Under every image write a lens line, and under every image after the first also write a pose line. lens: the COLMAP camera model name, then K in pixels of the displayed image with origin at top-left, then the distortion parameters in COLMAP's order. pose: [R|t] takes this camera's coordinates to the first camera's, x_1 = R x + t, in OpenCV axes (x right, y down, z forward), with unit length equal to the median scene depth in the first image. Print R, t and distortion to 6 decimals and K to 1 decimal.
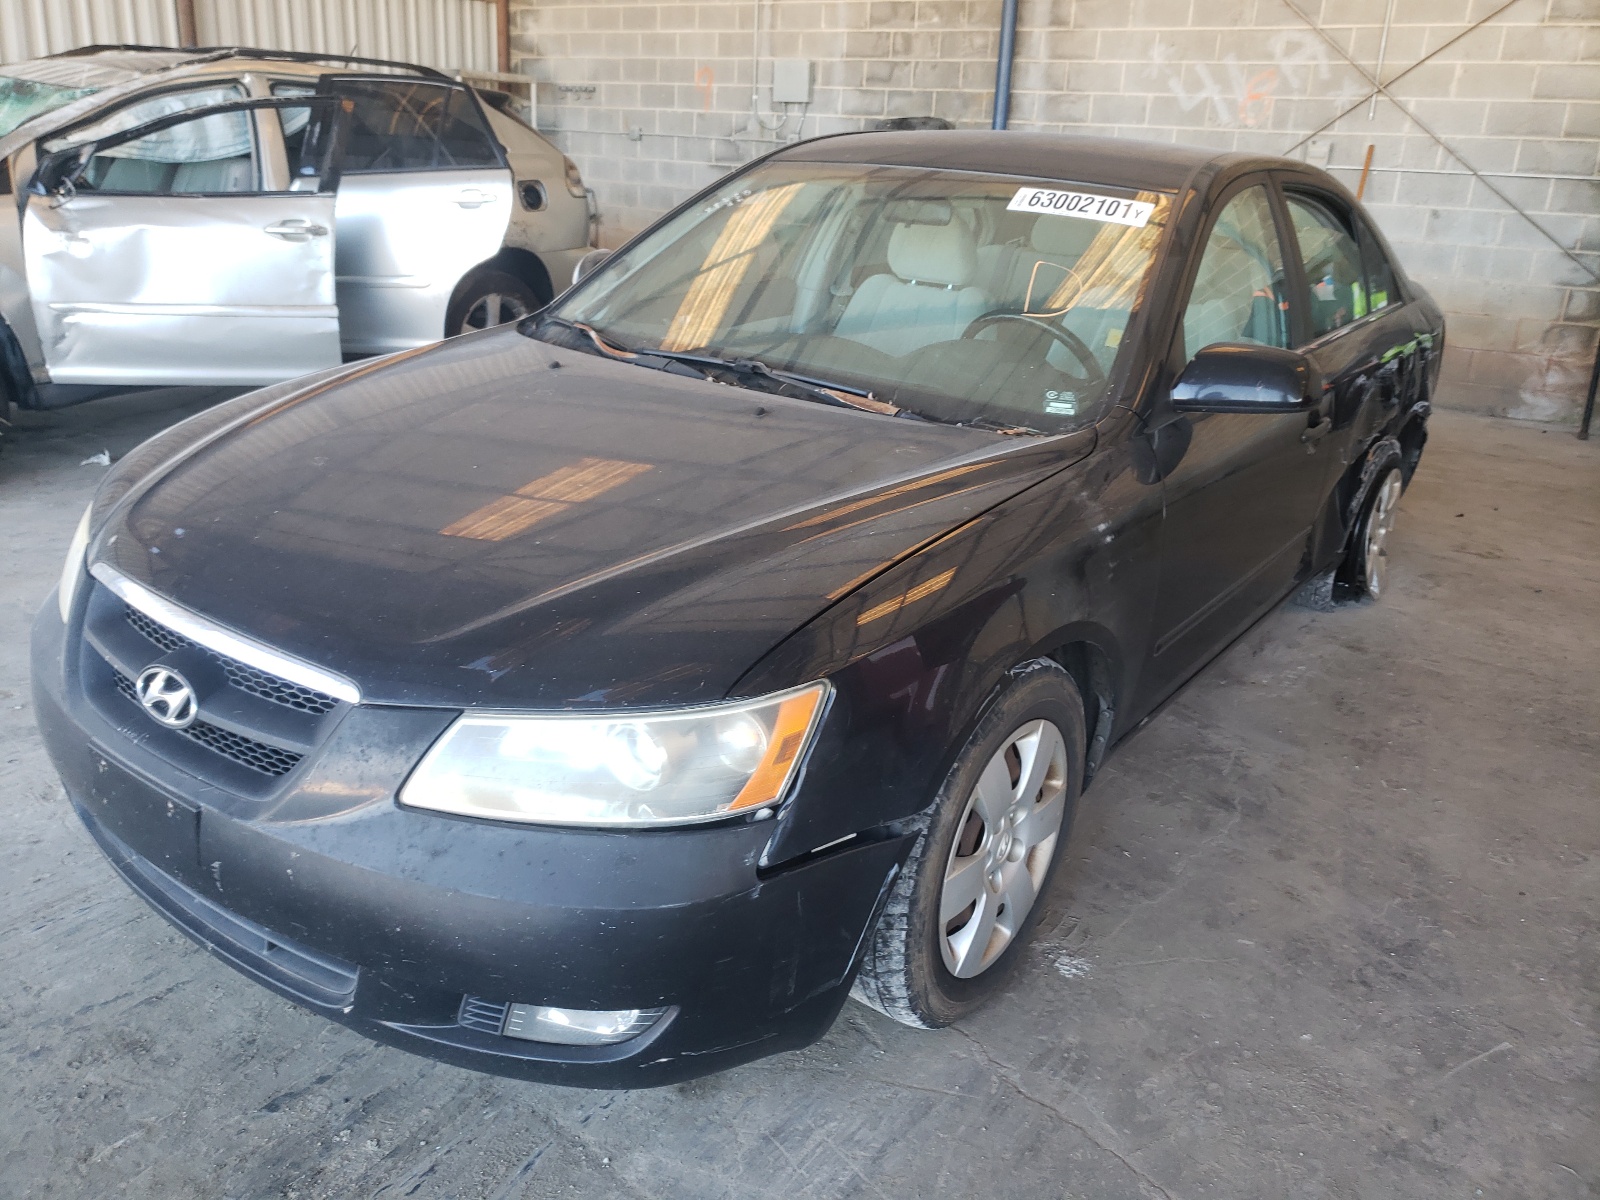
lens RADIAL K [[1186.3, 0, 810.4], [0, 1186.3, 590.0], [0, 0, 1]] dist [0.015298, -0.003800]
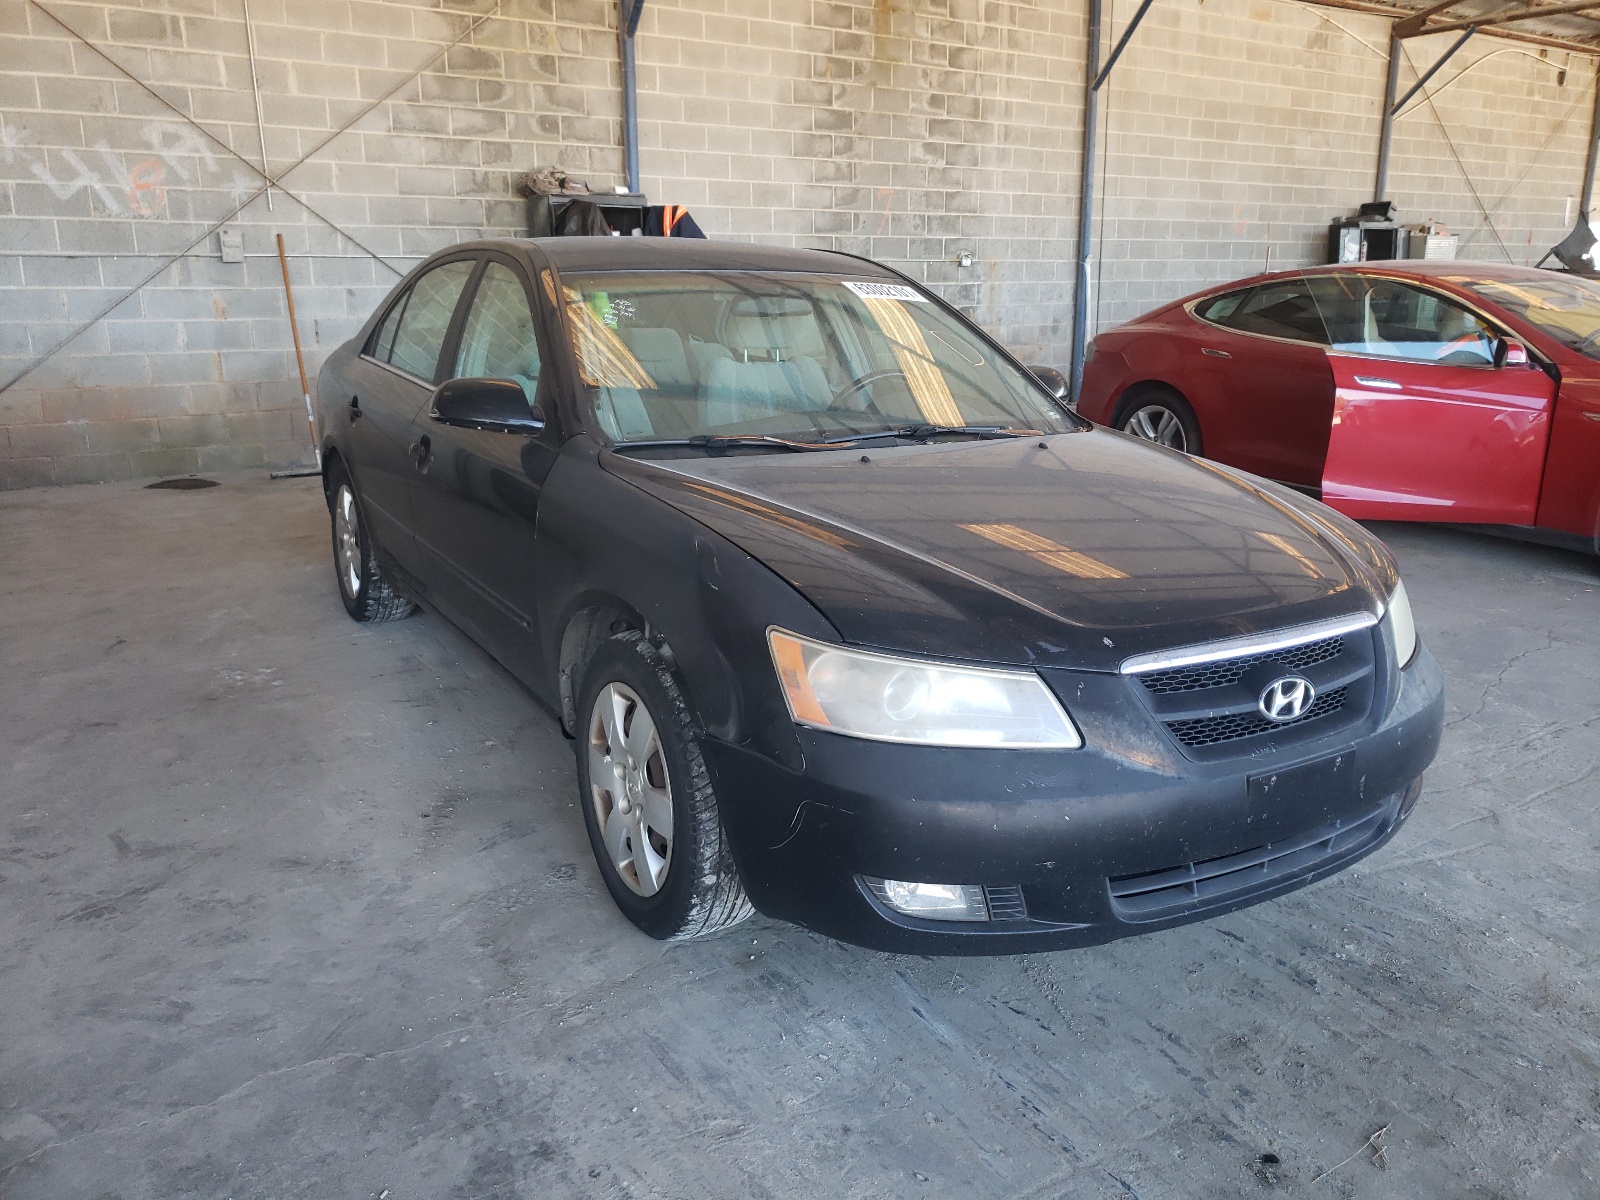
lens RADIAL K [[1186.3, 0, 817.1], [0, 1186.3, 604.4], [0, 0, 1]] dist [0.015298, -0.003800]
pose [[0.406813, -0.292819, 0.865309, -0.353095], [0.332005, 0.929853, 0.158574, -0.072936], [-0.851044, 0.222777, 0.475494, 0.154514]]
